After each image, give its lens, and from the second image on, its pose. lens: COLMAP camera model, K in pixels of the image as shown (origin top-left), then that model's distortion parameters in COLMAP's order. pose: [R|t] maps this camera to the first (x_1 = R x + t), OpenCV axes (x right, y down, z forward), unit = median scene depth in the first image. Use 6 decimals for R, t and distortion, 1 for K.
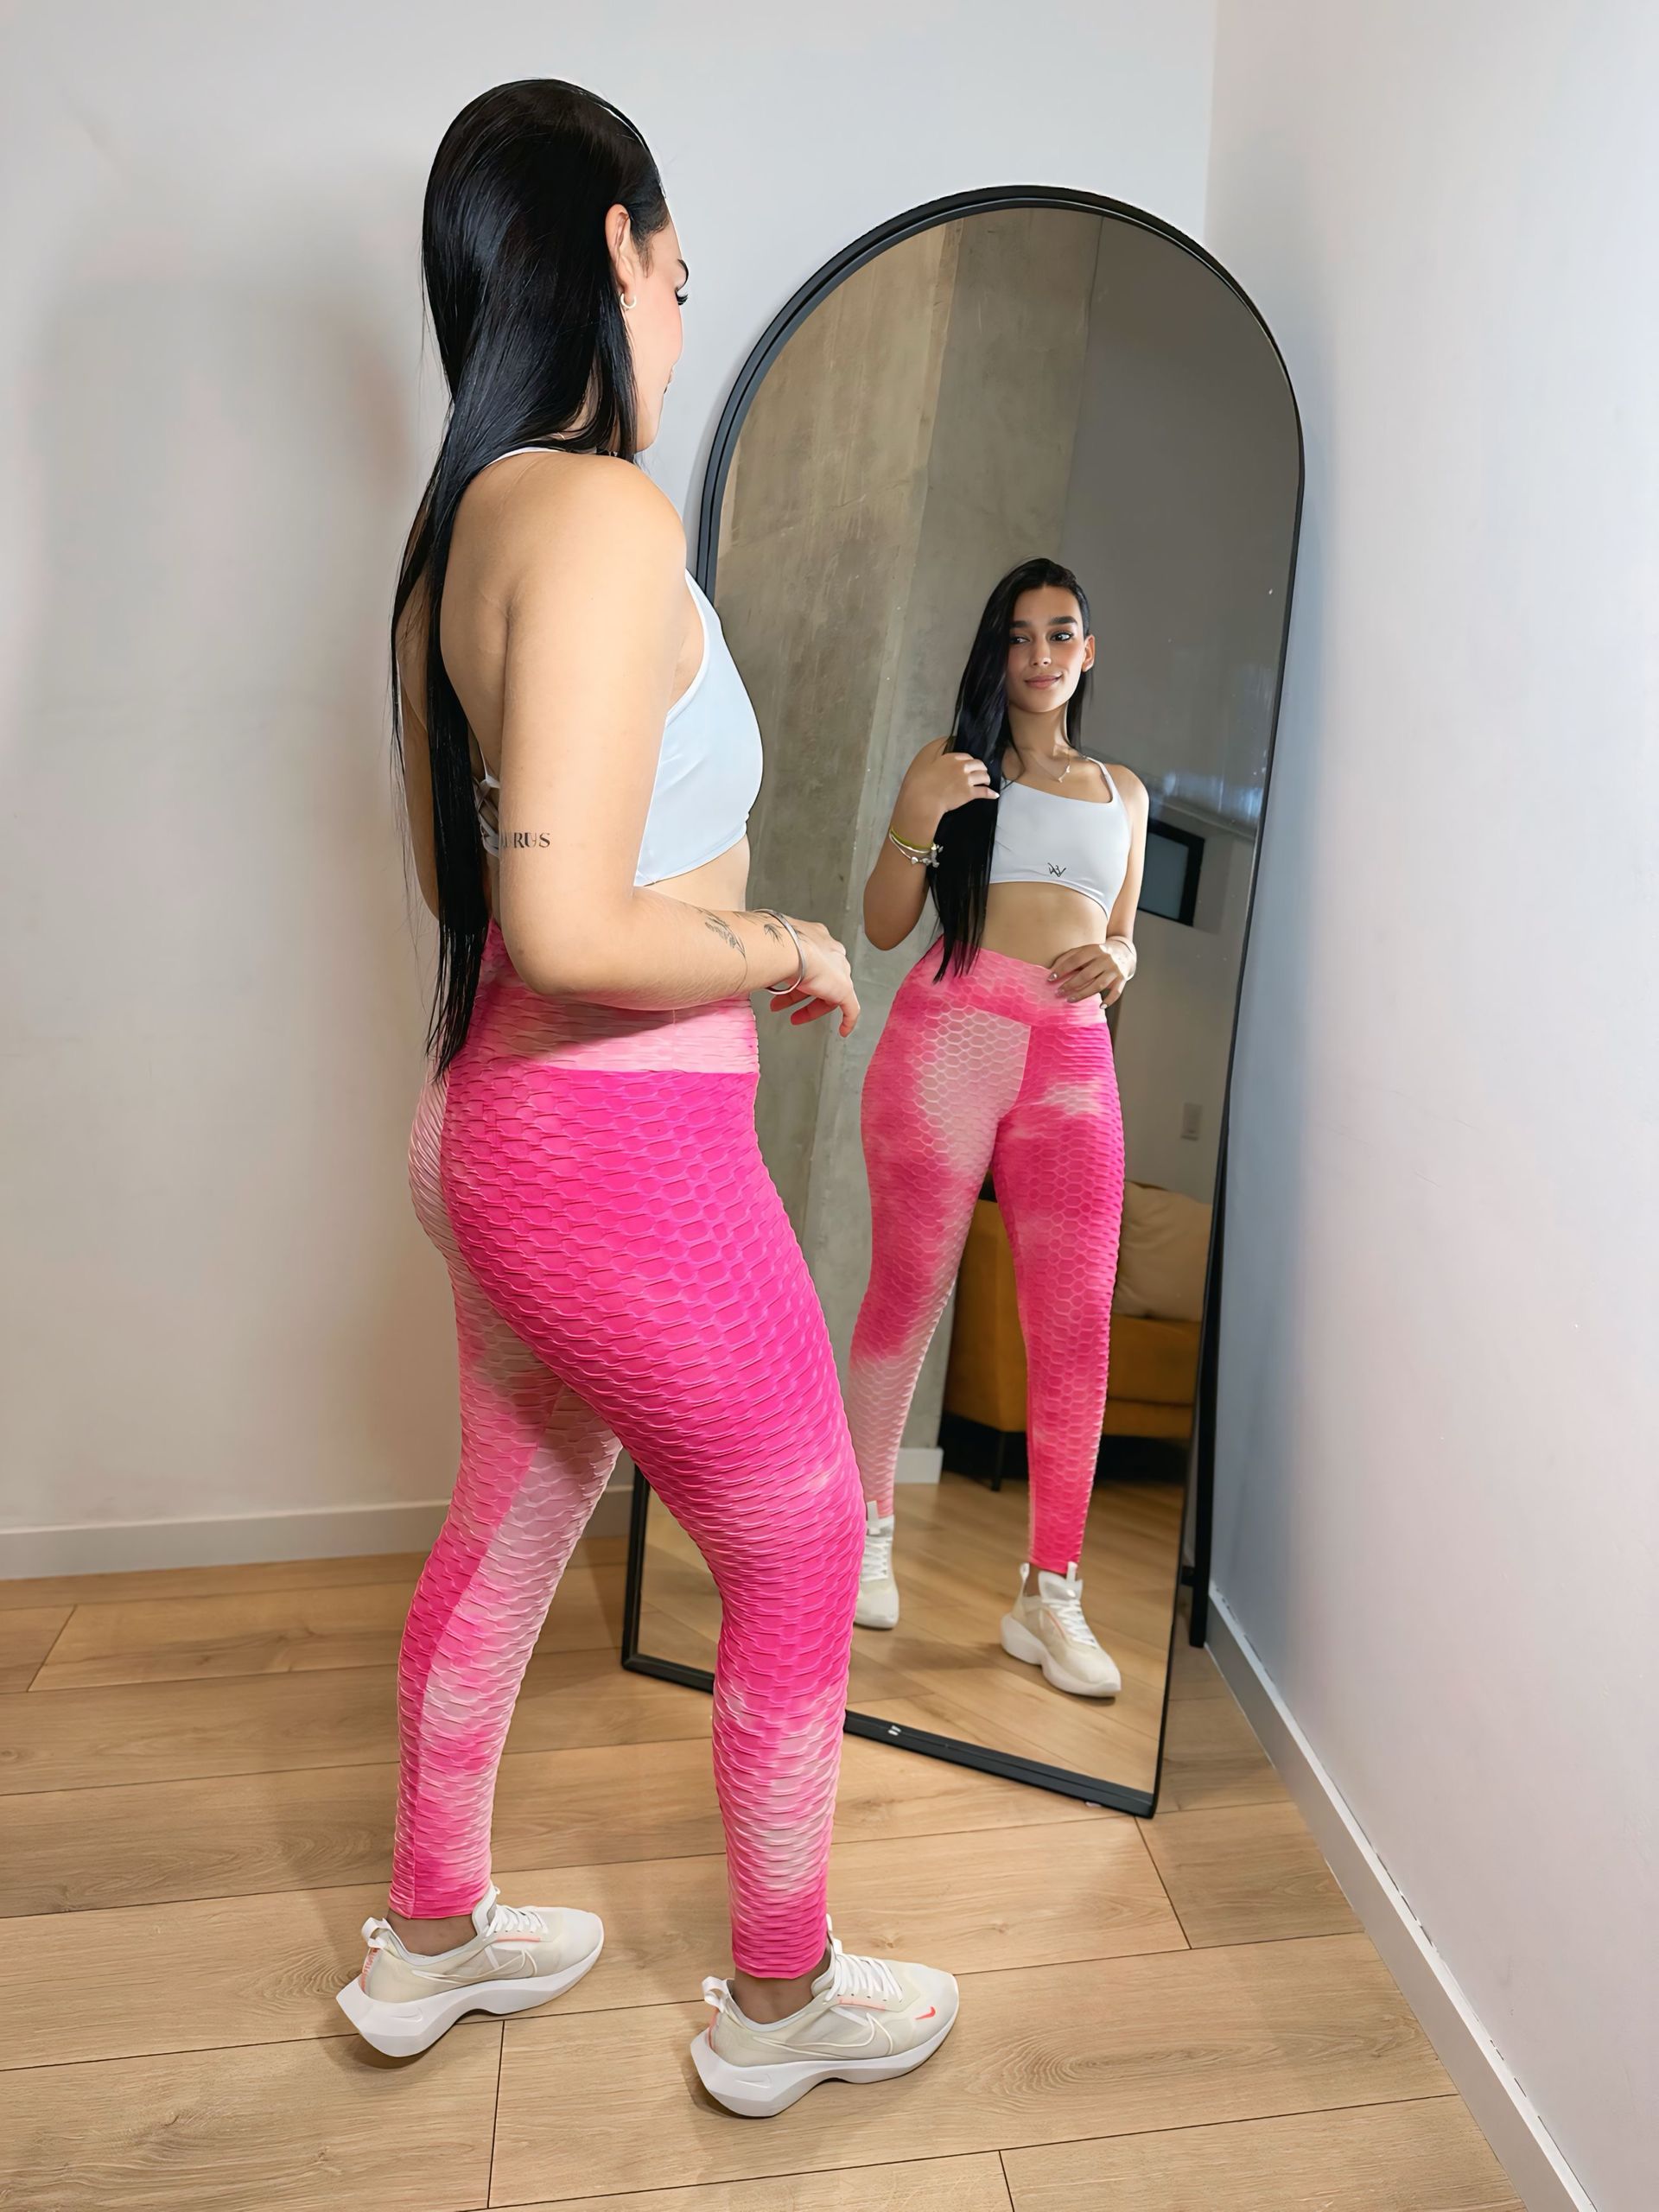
lens RADIAL K [[1461.7, 0, 823.7], [0, 1461.7, 1102.4], [0, 0, 1]] dist [-0.003530, -0.004644]
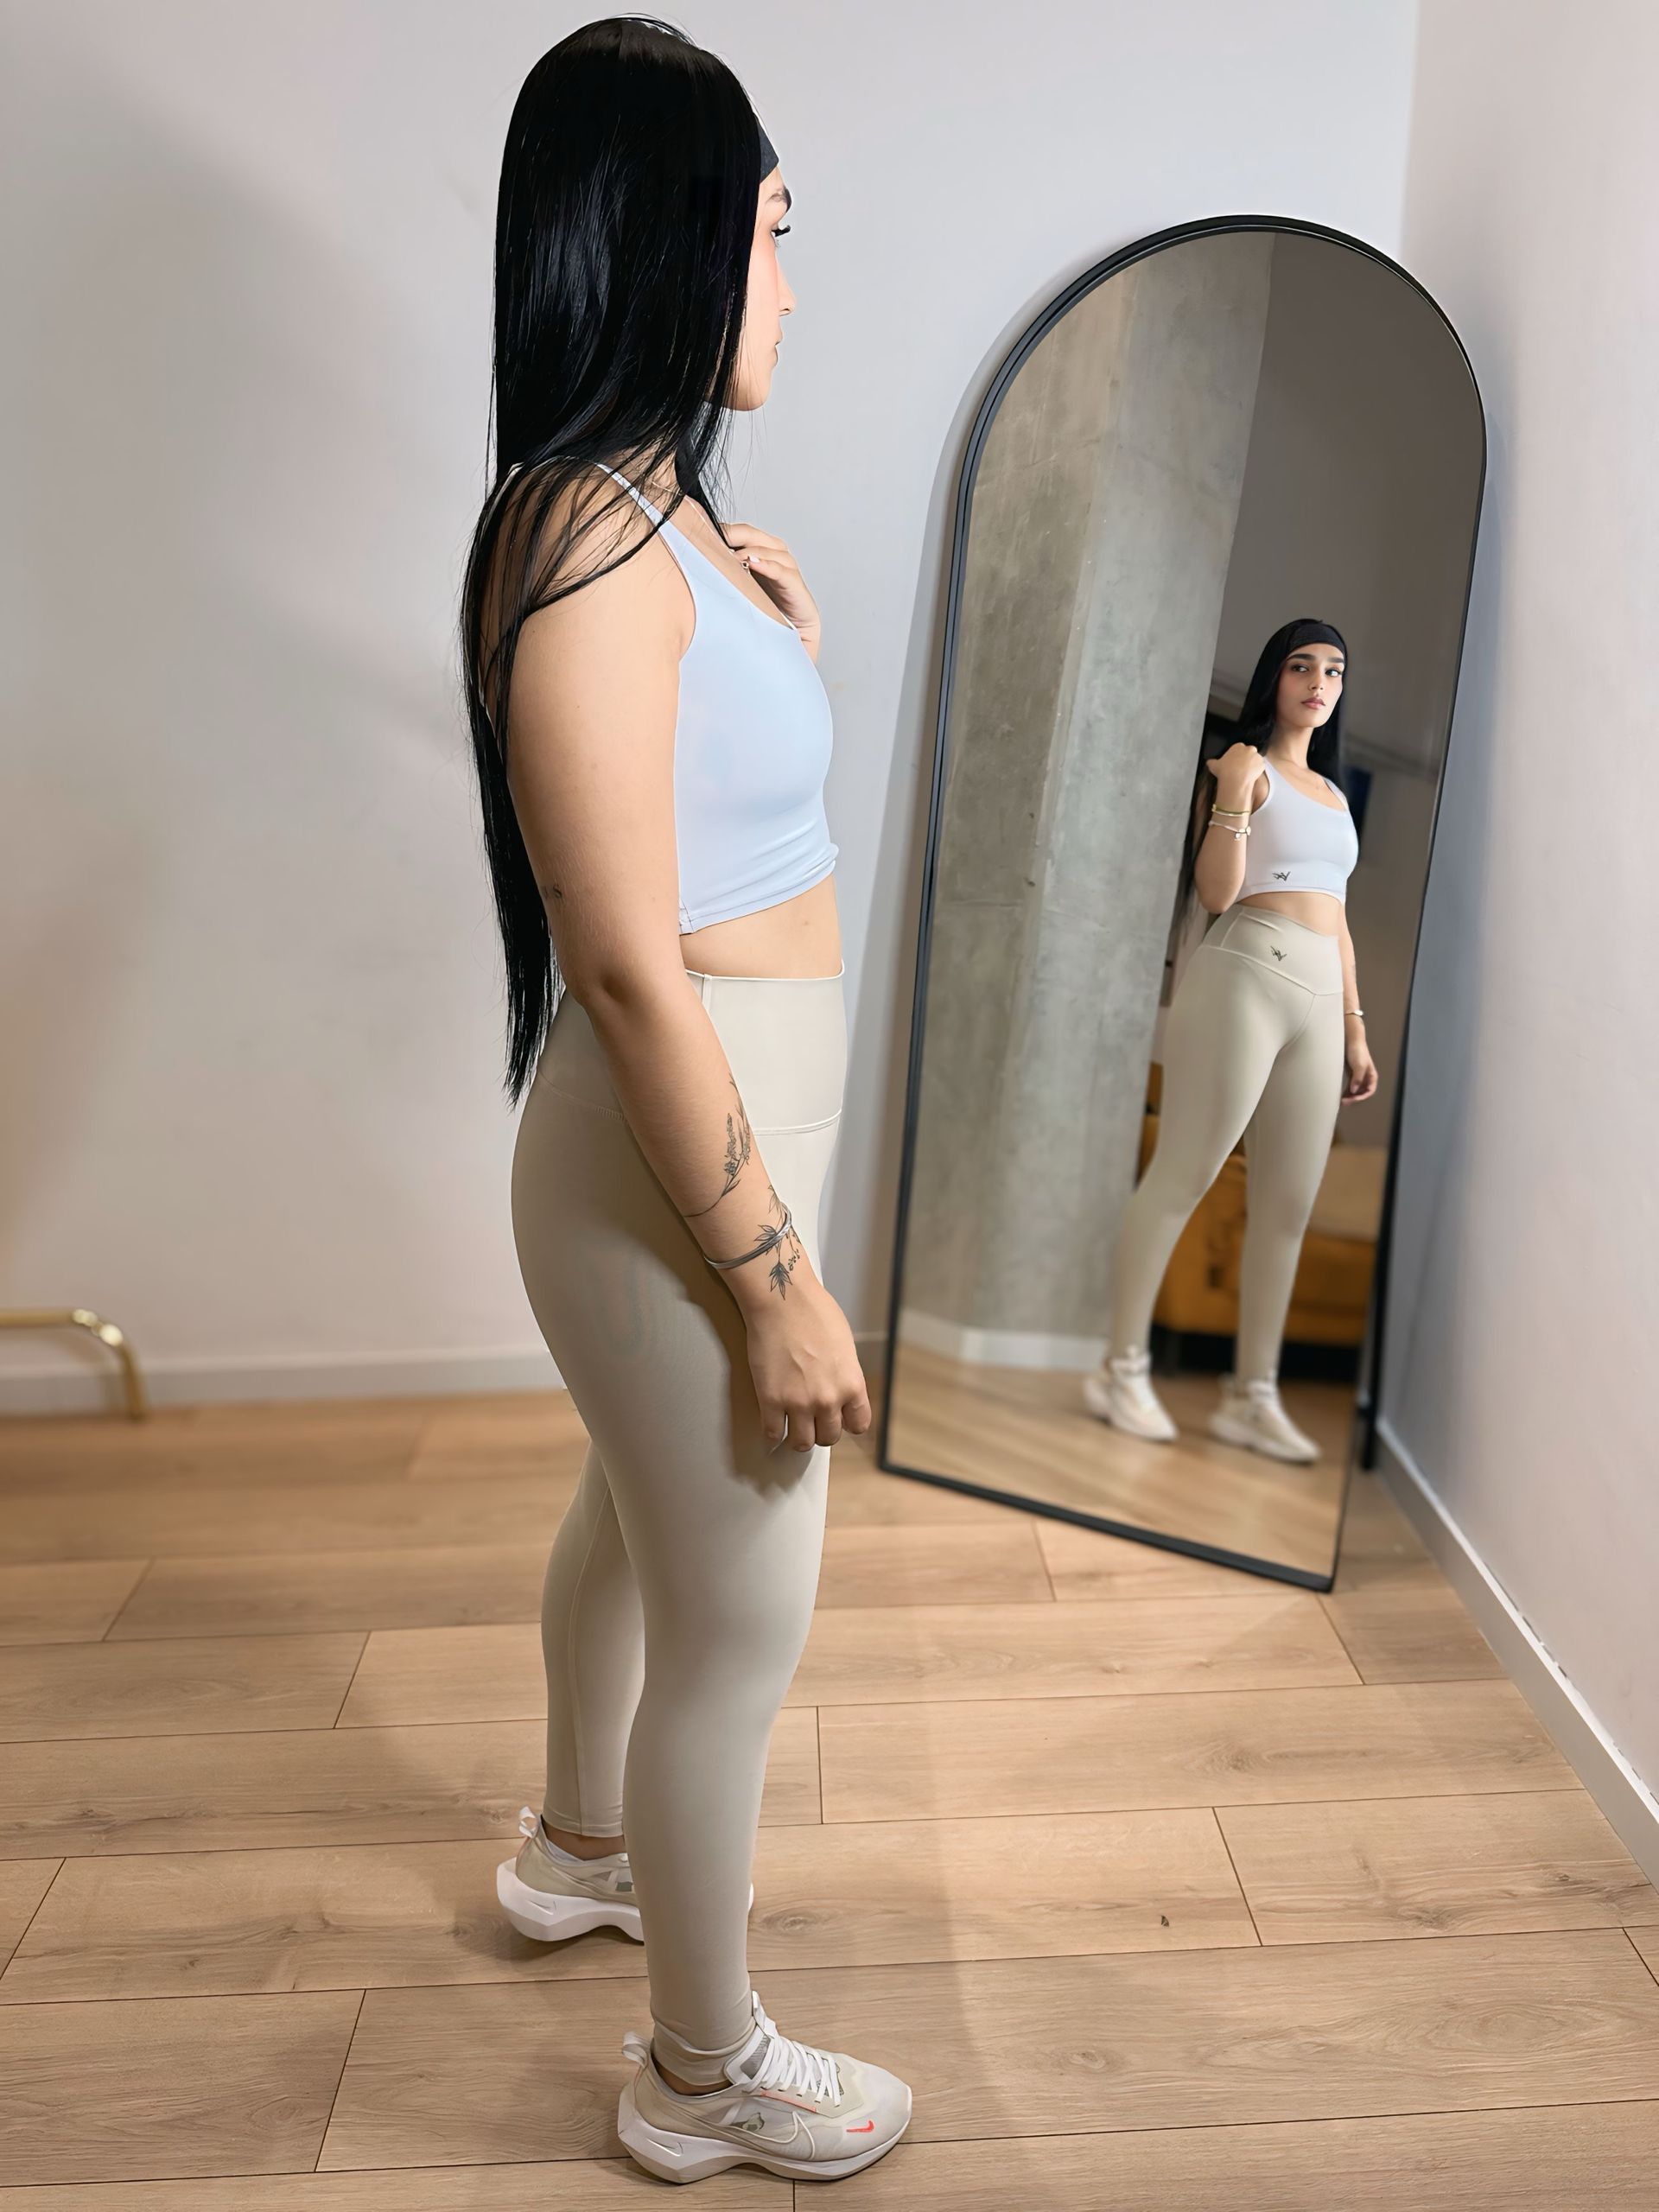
lens RADIAL K [[1440.0, 0, 851.7], [0, 1440.0, 1107.9], [0, 0, 1]] dist [0.012166, -0.021372]
pose [[0.996510, 0.005715, -0.083279, -0.076246], [-0.002000, 0.999001, 0.044632, 0.039182], [0.083451, -0.044310, 0.995526, -0.213483]]
